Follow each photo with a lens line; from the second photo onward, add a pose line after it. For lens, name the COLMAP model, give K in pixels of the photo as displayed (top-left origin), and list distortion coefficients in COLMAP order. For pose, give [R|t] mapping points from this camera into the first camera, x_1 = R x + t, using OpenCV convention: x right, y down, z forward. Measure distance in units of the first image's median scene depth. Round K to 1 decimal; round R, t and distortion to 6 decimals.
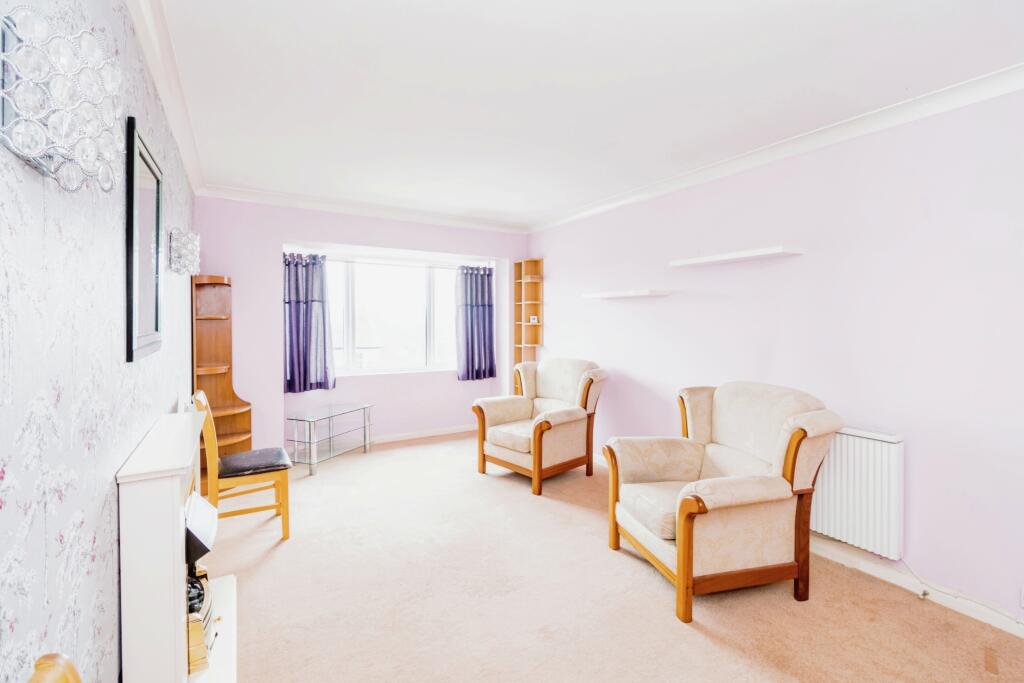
lens RADIAL K [[465.3, 0, 514.9], [0, 465.3, 320.1], [0, 0, 1]] dist [0.000608, 0.000063]
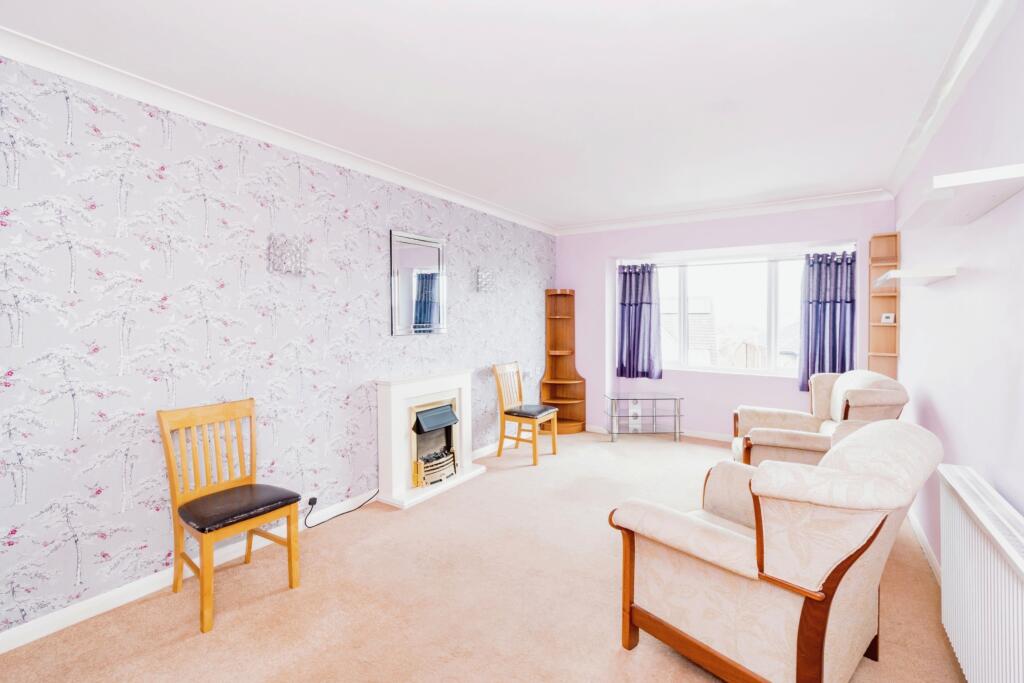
lens RADIAL K [[449.2, 0, 508.8], [0, 449.2, 335.0], [0, 0, 1]] dist [-0.000779, 0.000105]
pose [[0.420216, 0.027650, -0.907003, 0.469823], [-0.005648, 0.999596, 0.027856, 0.010161], [0.907406, -0.006583, 0.420203, 0.204330]]
